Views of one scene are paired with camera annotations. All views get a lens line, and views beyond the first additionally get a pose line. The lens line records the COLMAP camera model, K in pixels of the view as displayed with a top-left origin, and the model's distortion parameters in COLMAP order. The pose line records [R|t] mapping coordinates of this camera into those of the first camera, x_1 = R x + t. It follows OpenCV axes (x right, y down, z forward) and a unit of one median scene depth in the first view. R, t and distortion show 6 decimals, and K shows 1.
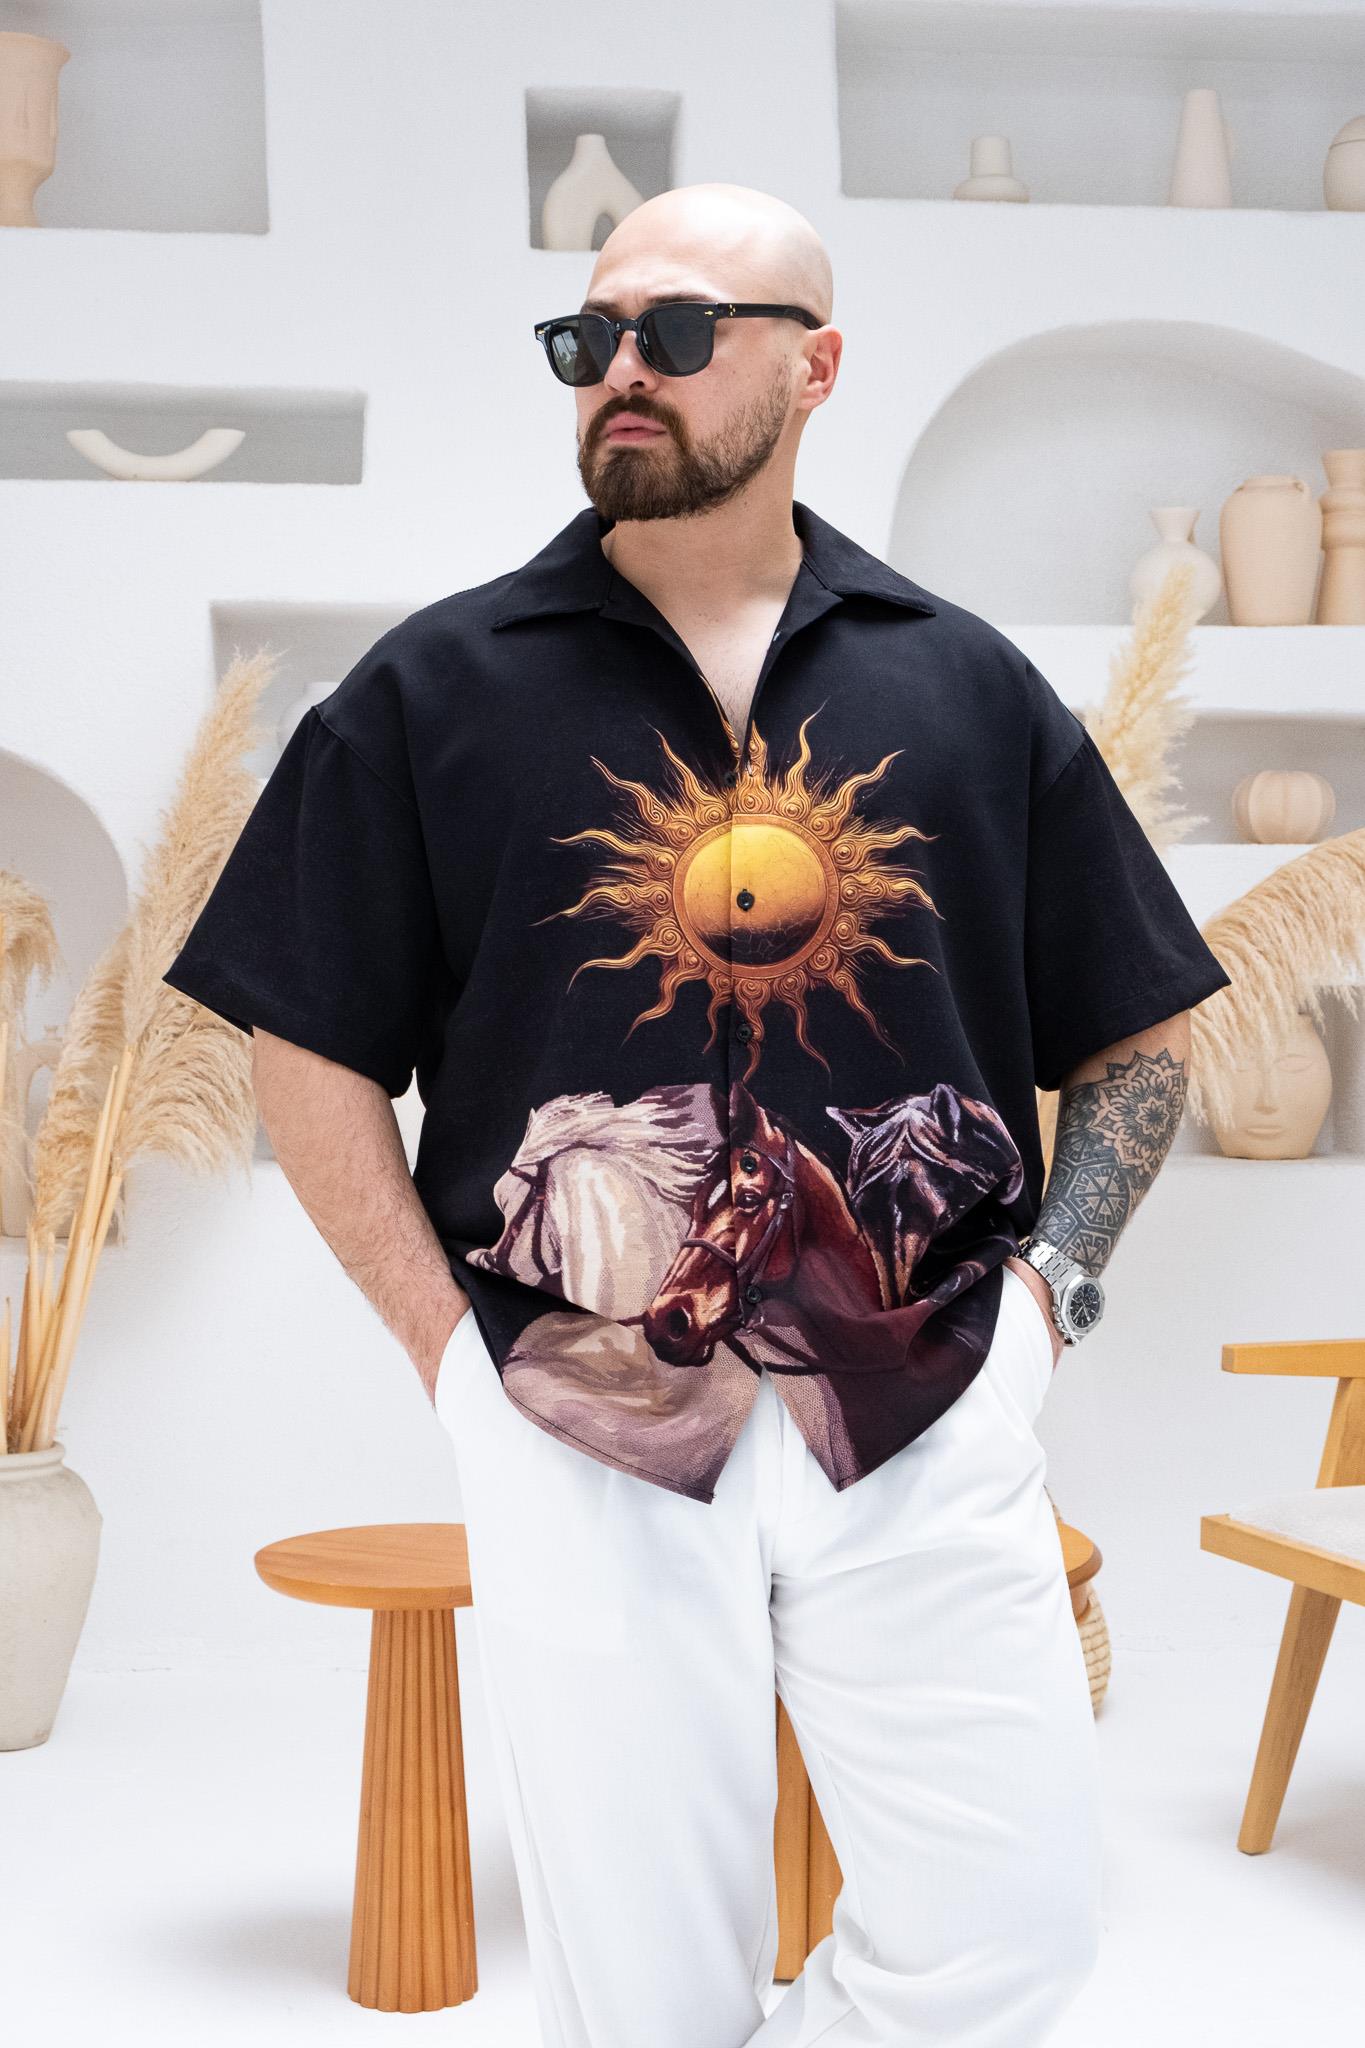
lens RADIAL K [[3034.3, 0, 697.7], [0, 3034.3, 1028.0], [0, 0, 1]] dist [-0.000354, 0.107754]
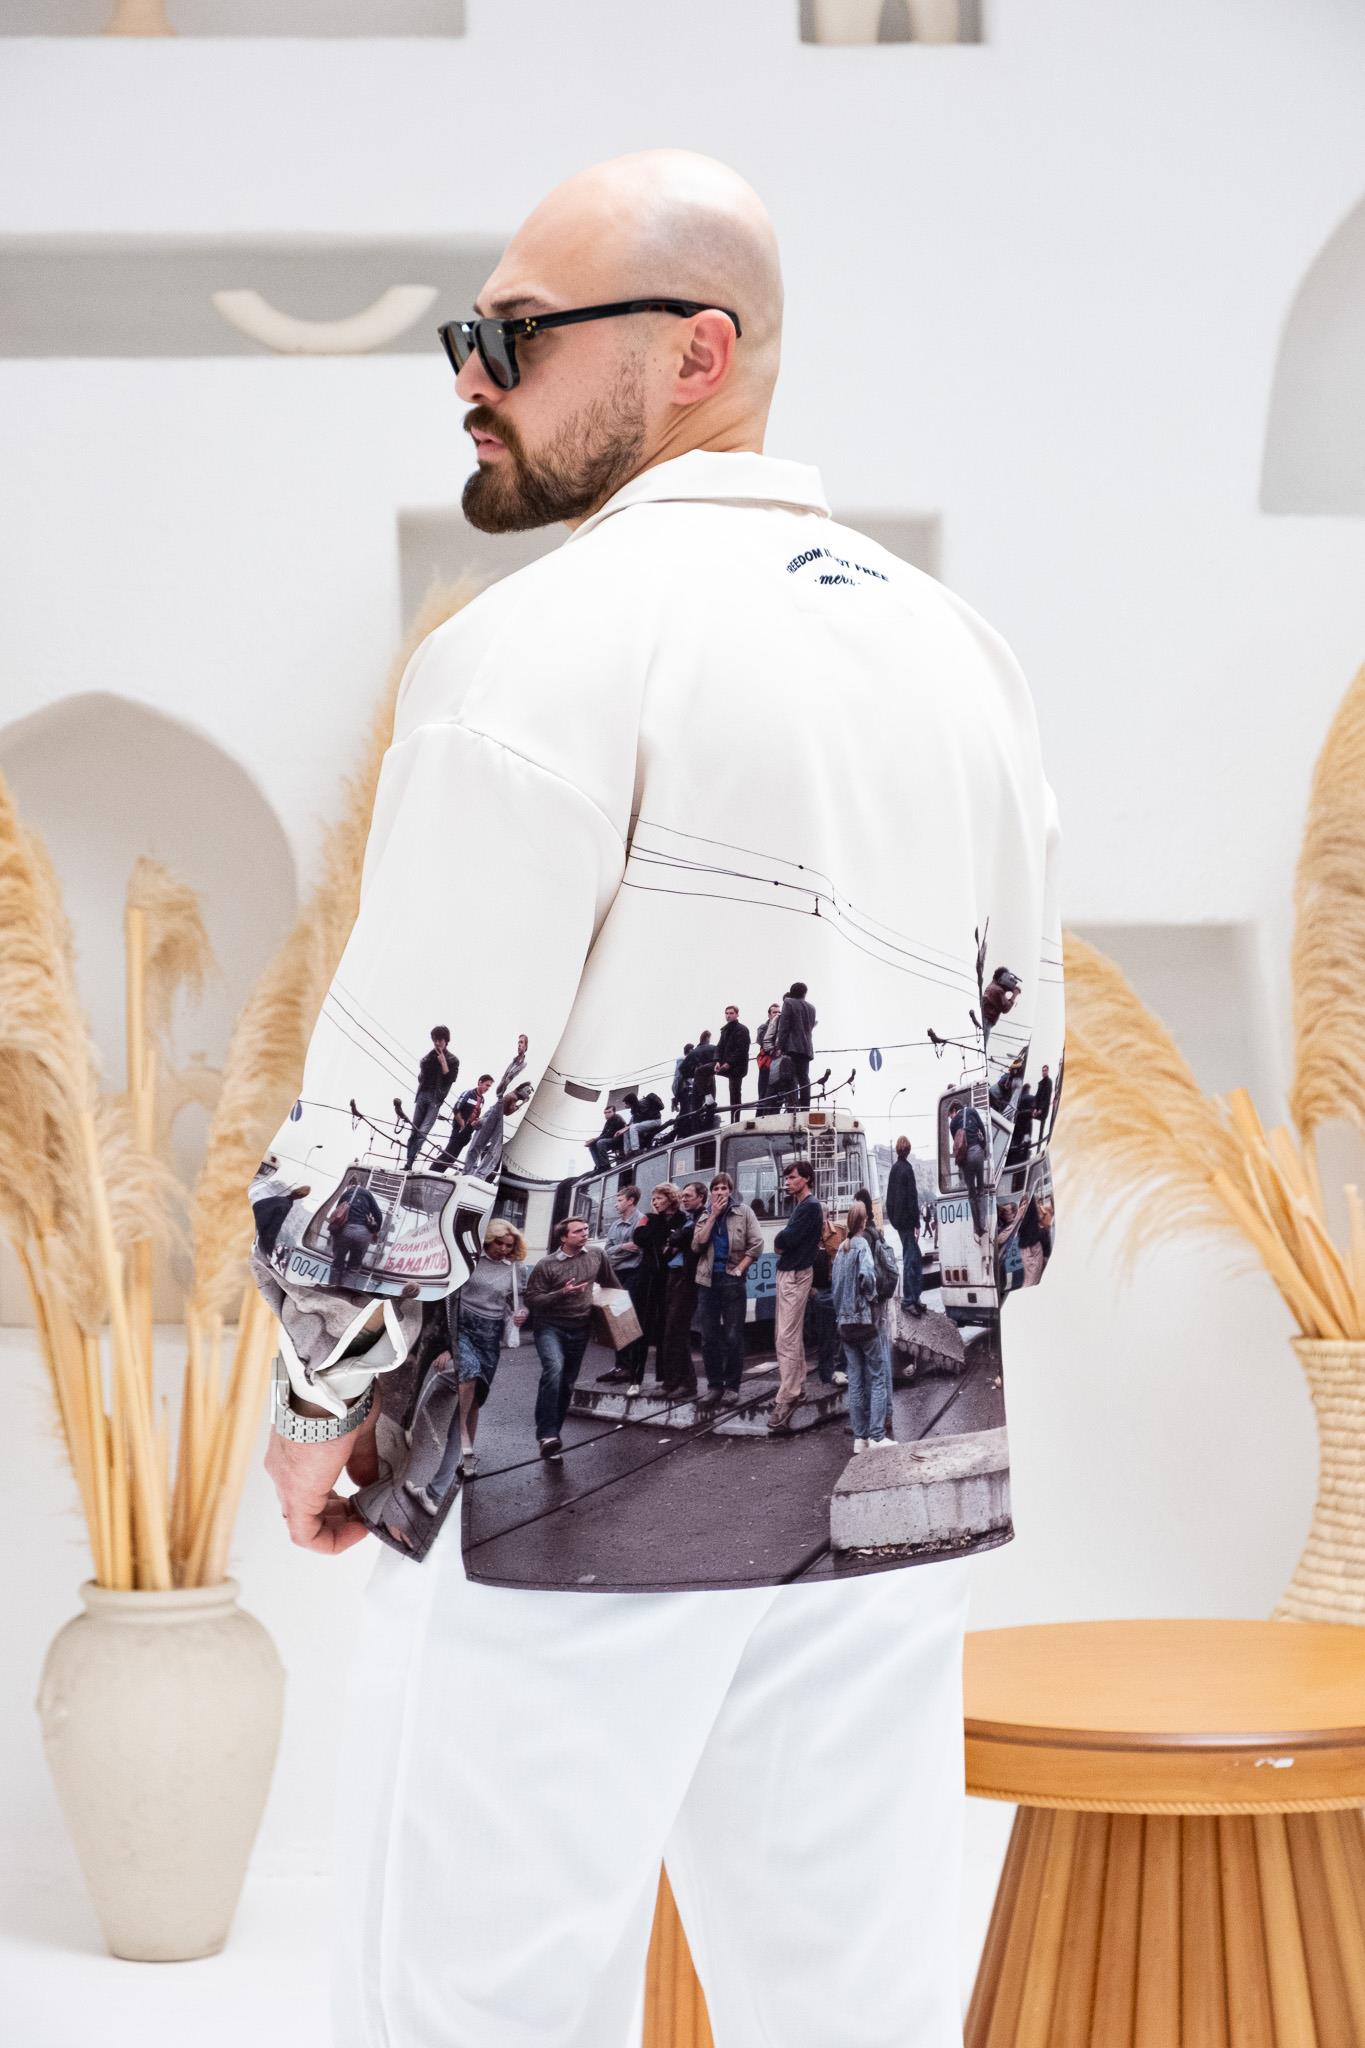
lens RADIAL K [[4788.3, 0, 690.5], [0, 4788.3, 1032.2], [0, 0, 1]] dist [0.043939, -0.283589]
pose [[0.997683, -0.013037, -0.066778, -0.004686], [0.012980, 0.999915, -0.001280, -0.002973], [0.066789, 0.000411, 0.997767, -0.237950]]
